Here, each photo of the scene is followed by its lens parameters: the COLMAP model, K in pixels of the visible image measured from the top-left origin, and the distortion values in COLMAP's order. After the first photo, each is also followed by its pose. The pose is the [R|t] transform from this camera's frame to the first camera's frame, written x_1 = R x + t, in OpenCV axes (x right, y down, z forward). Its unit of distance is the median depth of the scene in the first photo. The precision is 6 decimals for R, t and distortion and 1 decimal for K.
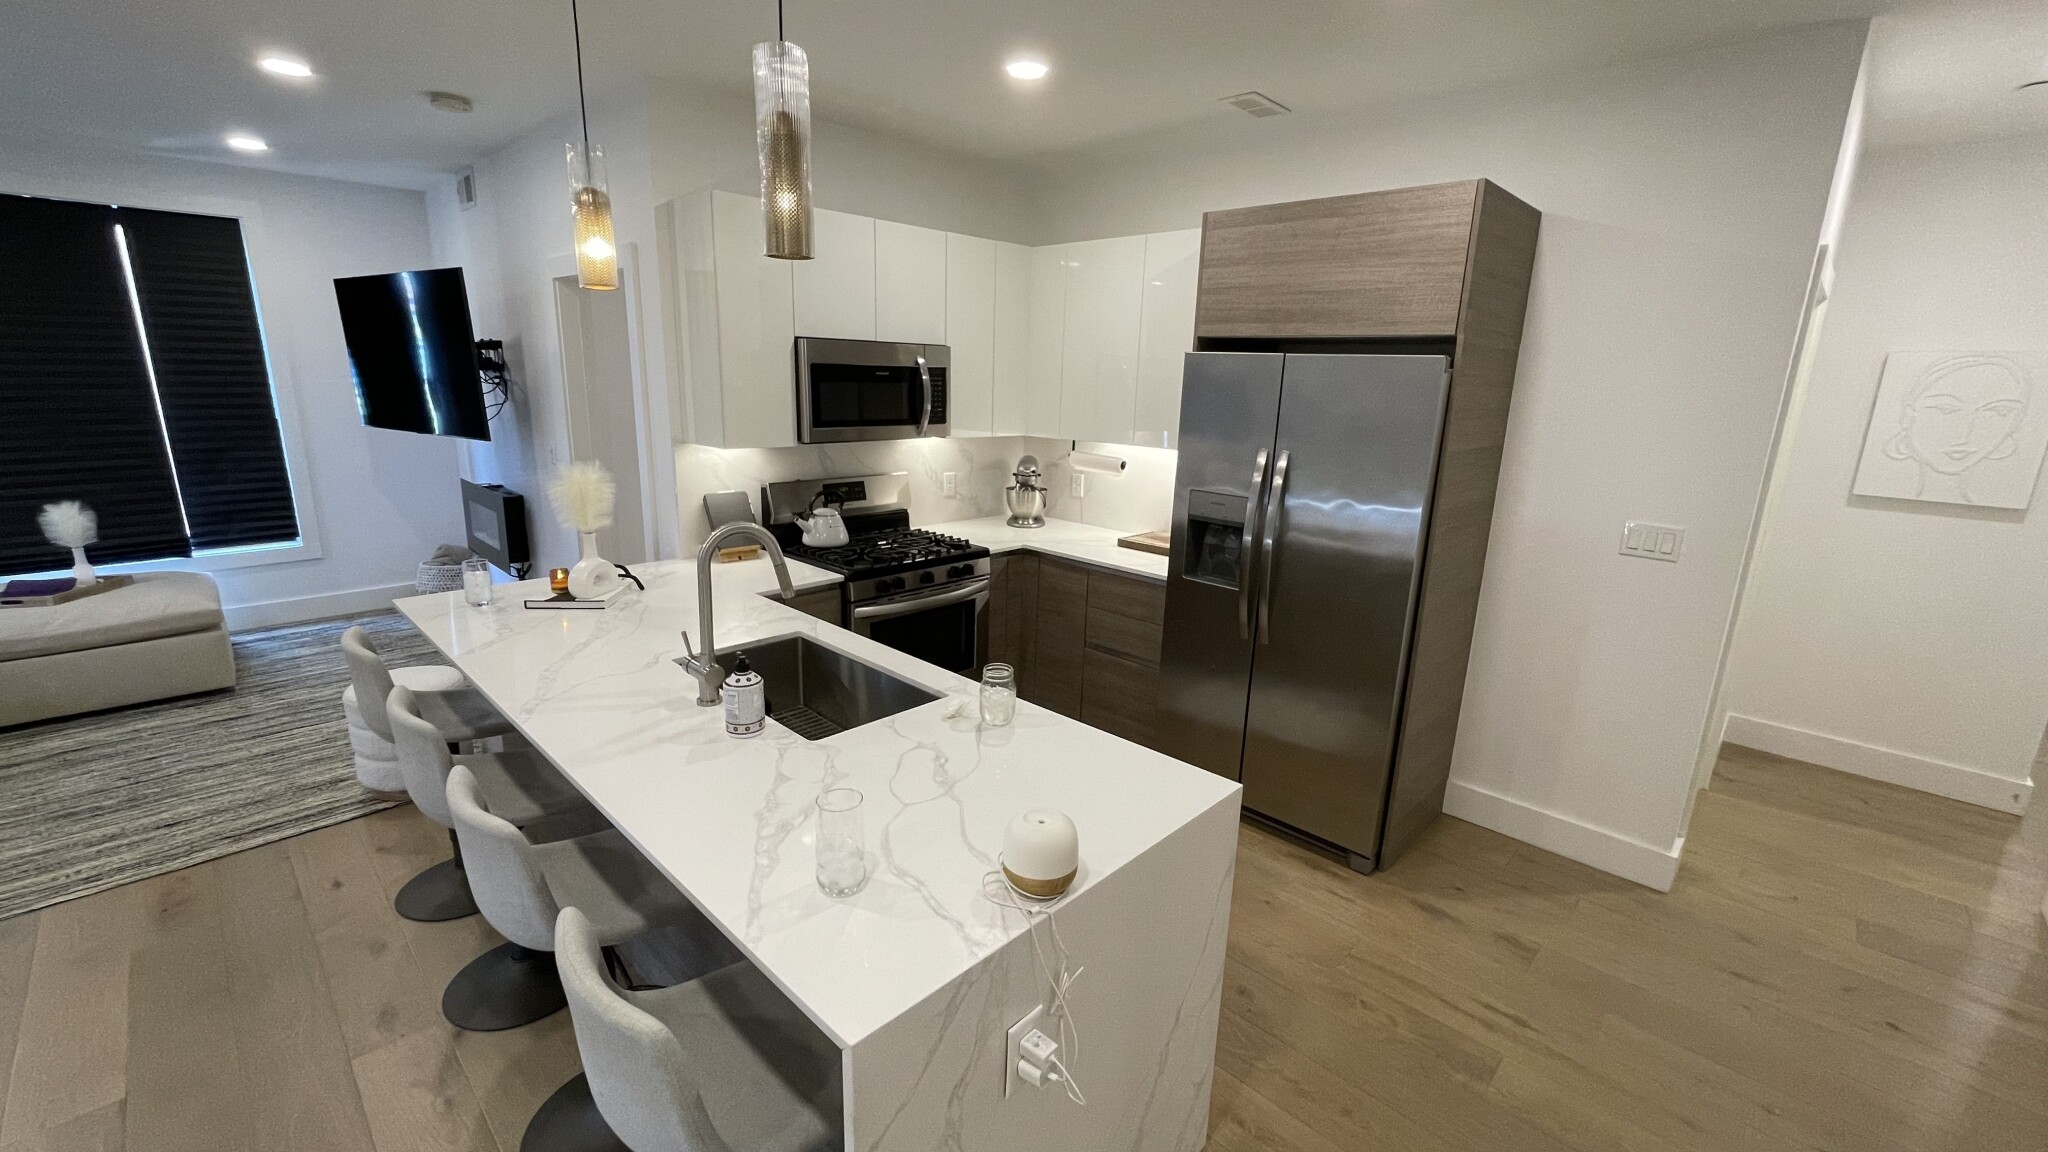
lens RADIAL K [[826.4, 0, 1023.1], [0, 826.4, 575.6], [0, 0, 1]] dist [-0.002698, -0.000822]
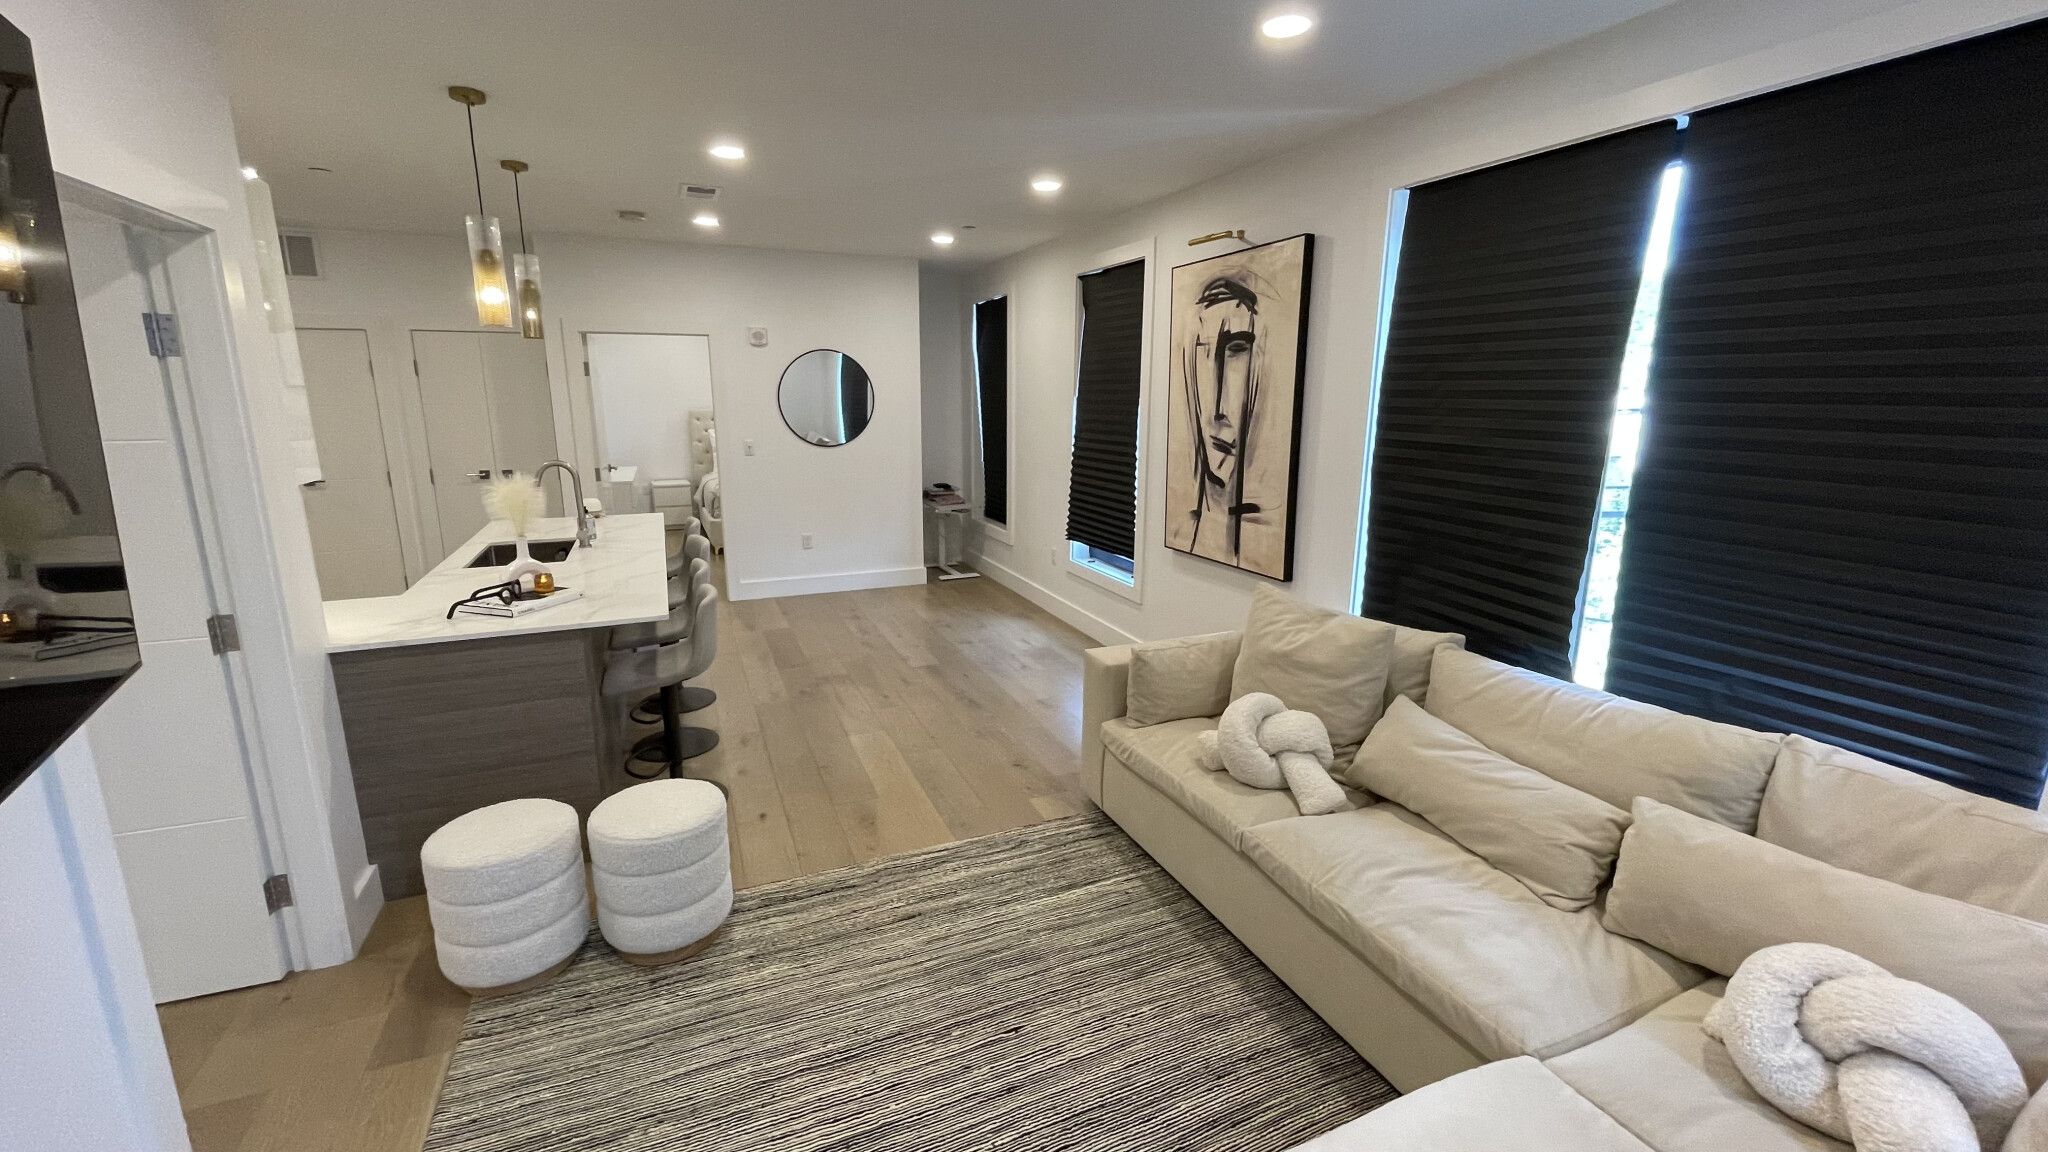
lens RADIAL K [[826.4, 0, 1021.7], [0, 826.4, 573.8], [0, 0, 1]] dist [-0.002698, -0.000822]
pose [[-0.920889, -0.118013, 0.371533, -1.303359], [0.060821, 0.897907, 0.435963, -0.373313], [-0.385051, 0.424071, -0.819695, 1.387959]]
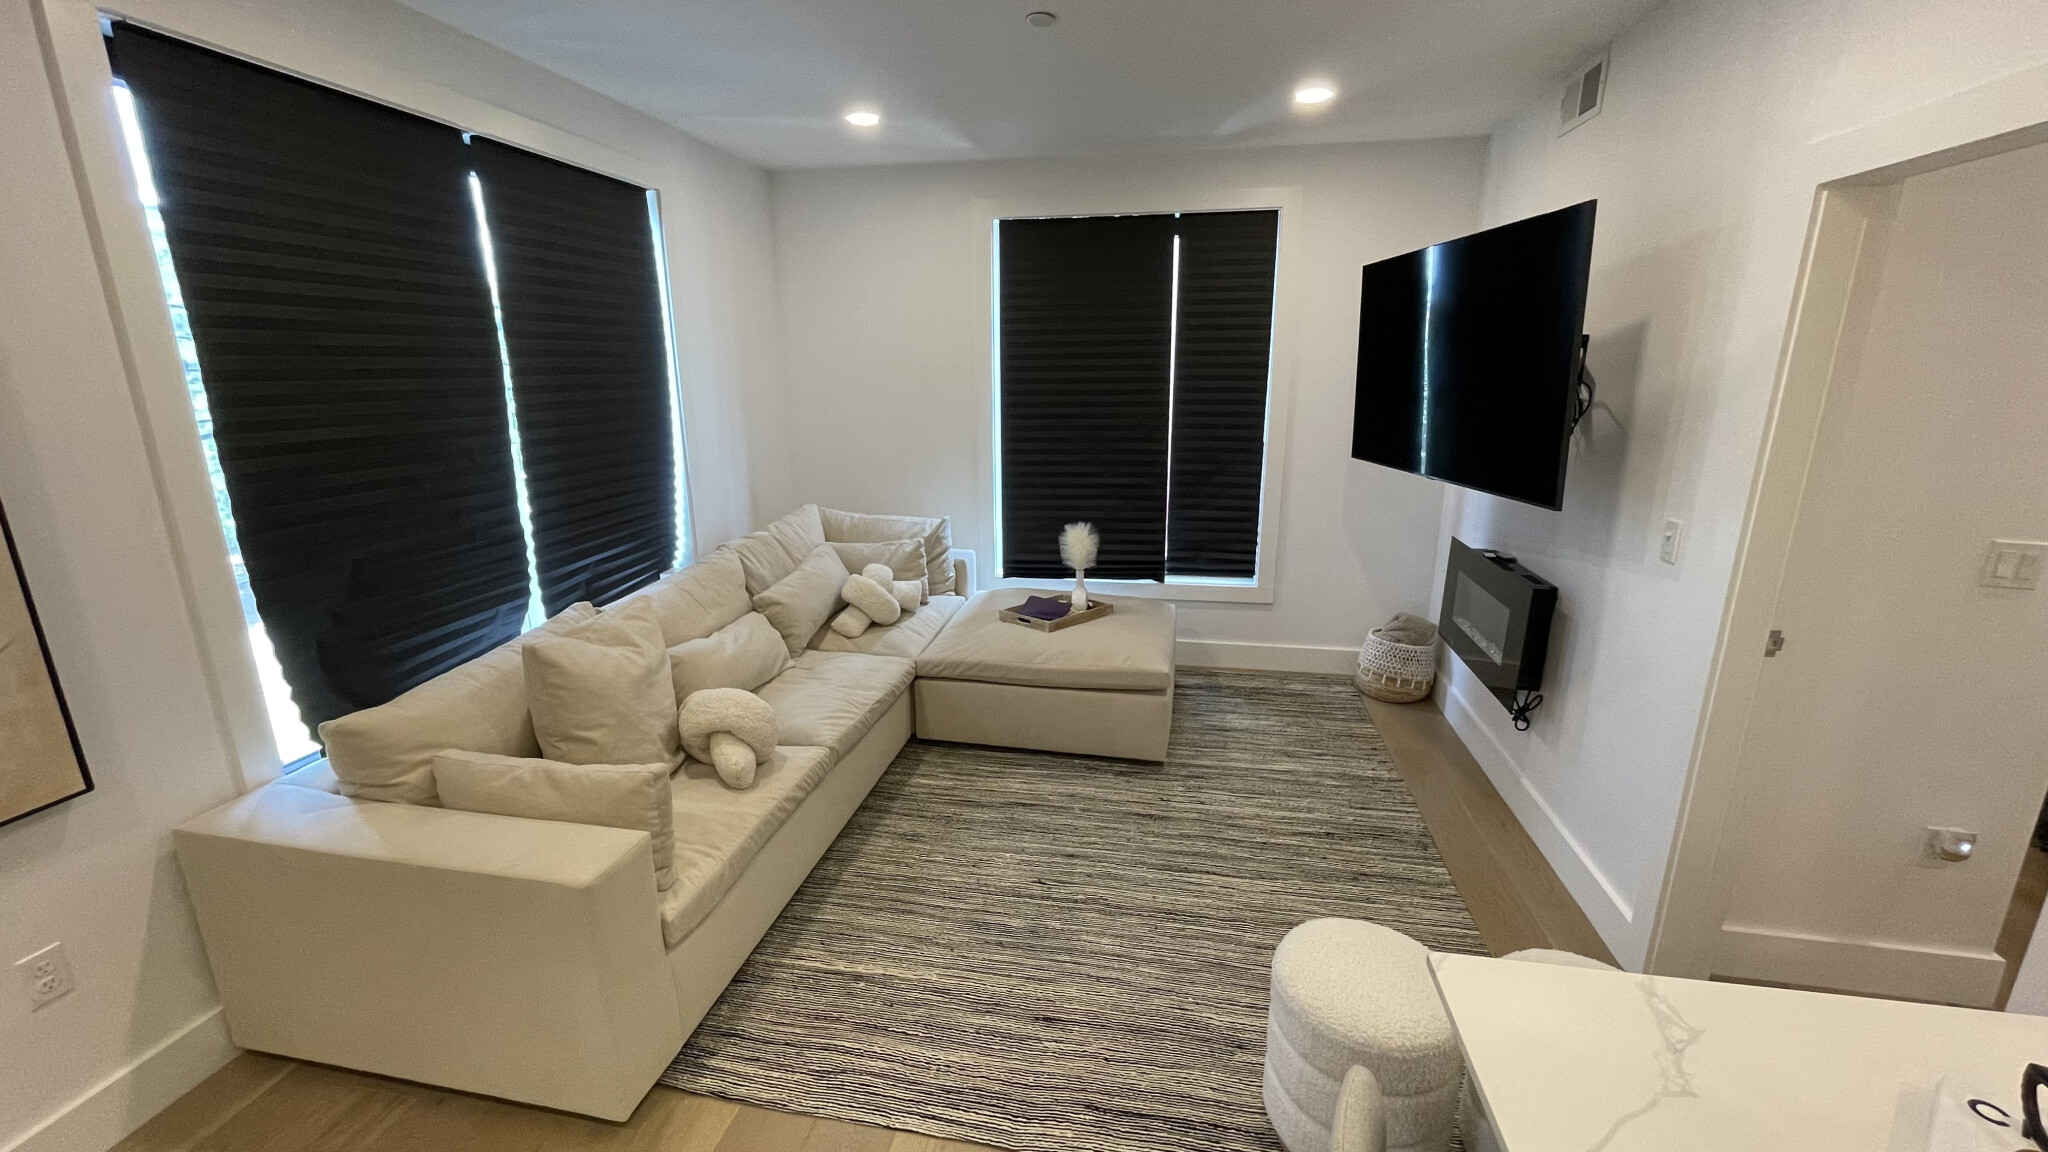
lens RADIAL K [[826.4, 0, 1023.1], [0, 826.4, 573.8], [0, 0, 1]] dist [-0.002698, -0.000822]
pose [[0.547529, 0.177054, -0.817841, -0.474104], [-0.182417, 0.979108, 0.089842, -0.131110], [0.816661, 0.099997, 0.568388, 0.479130]]
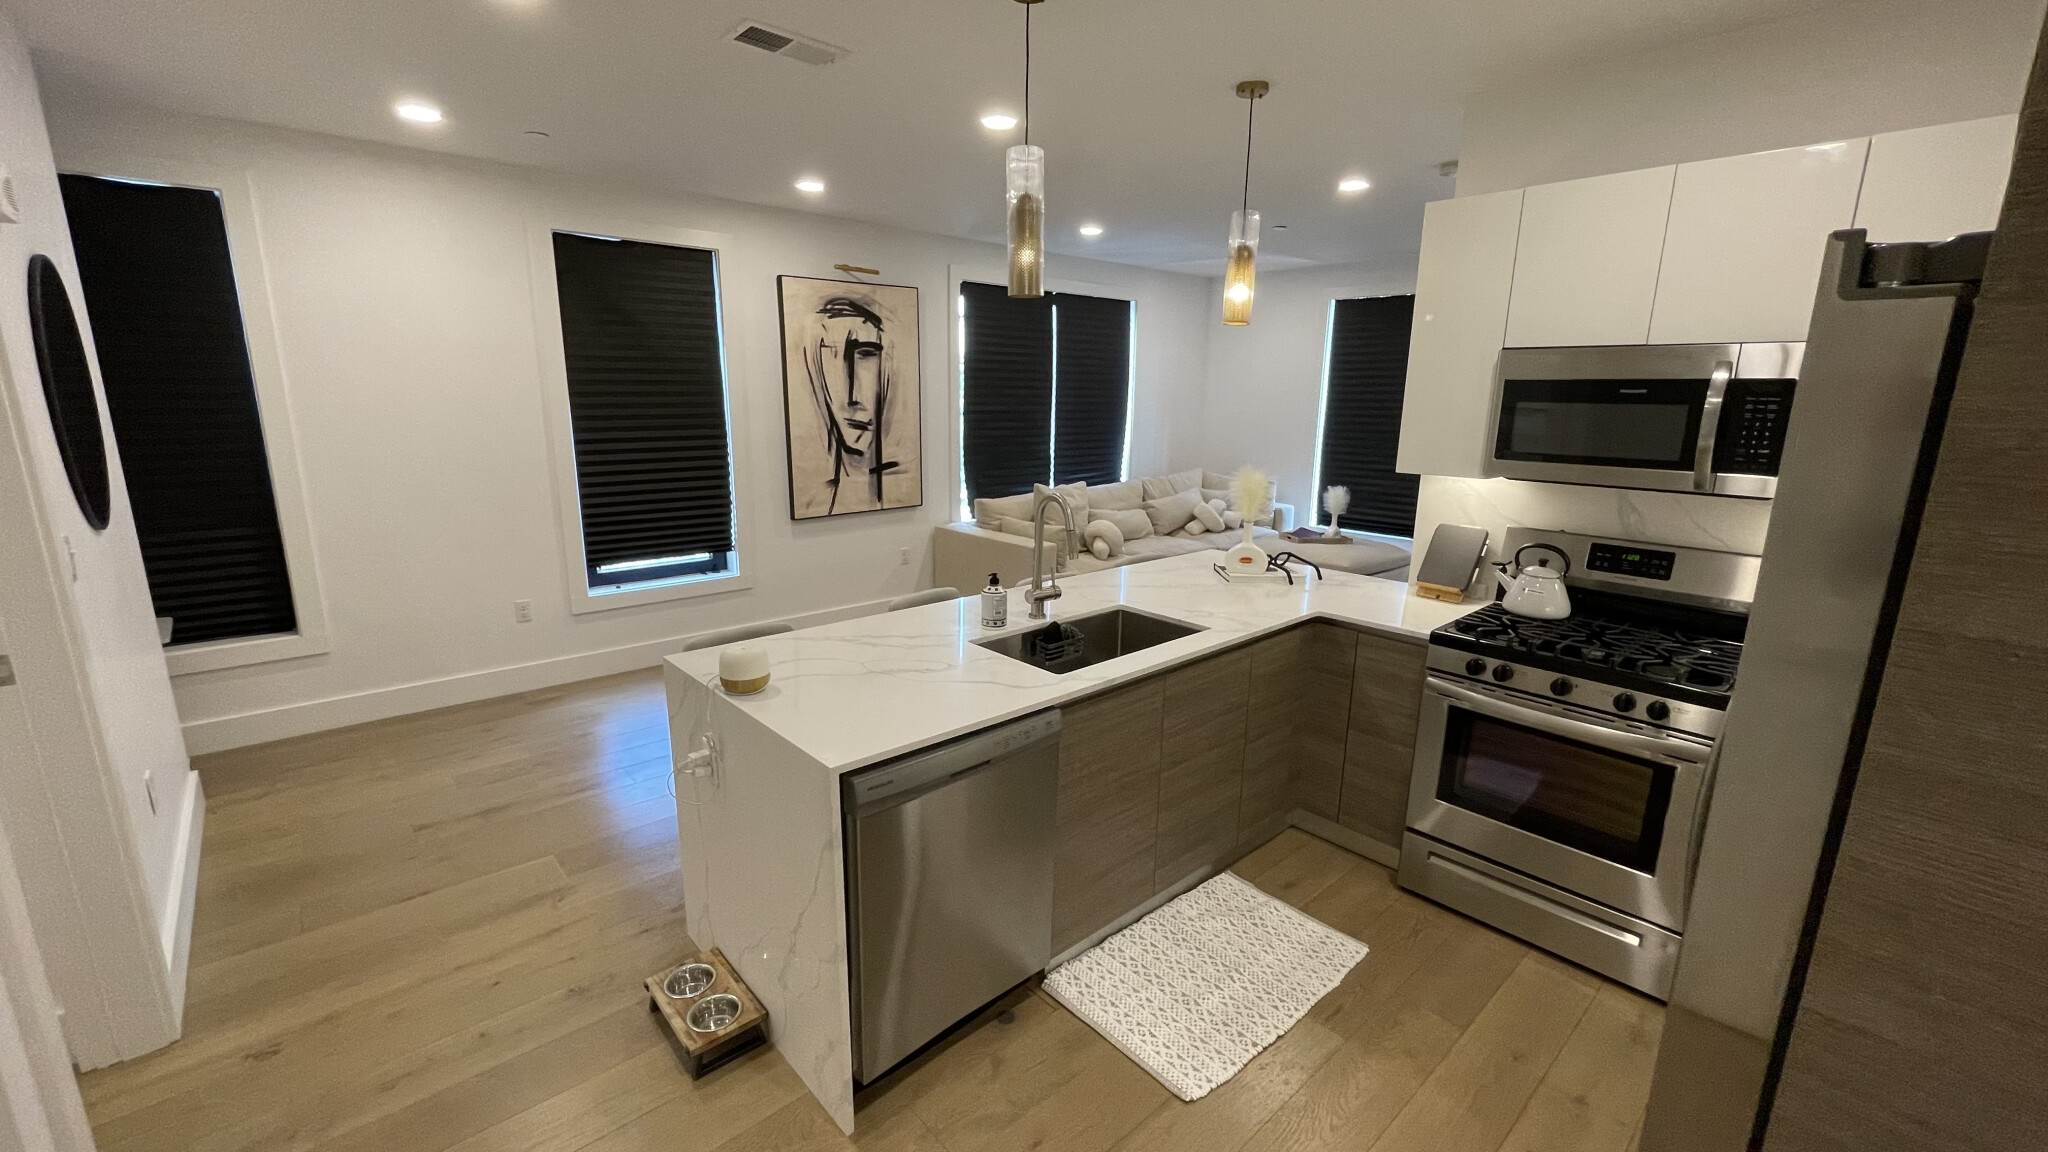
lens RADIAL K [[826.4, 0, 1020.3], [0, 826.4, 572.7], [0, 0, 1]] dist [-0.002698, -0.000822]
pose [[-0.073798, 0.187064, -0.979572, 0.595907], [-0.252720, 0.946681, 0.199822, -0.116213], [0.964721, 0.262303, -0.022588, 0.593362]]
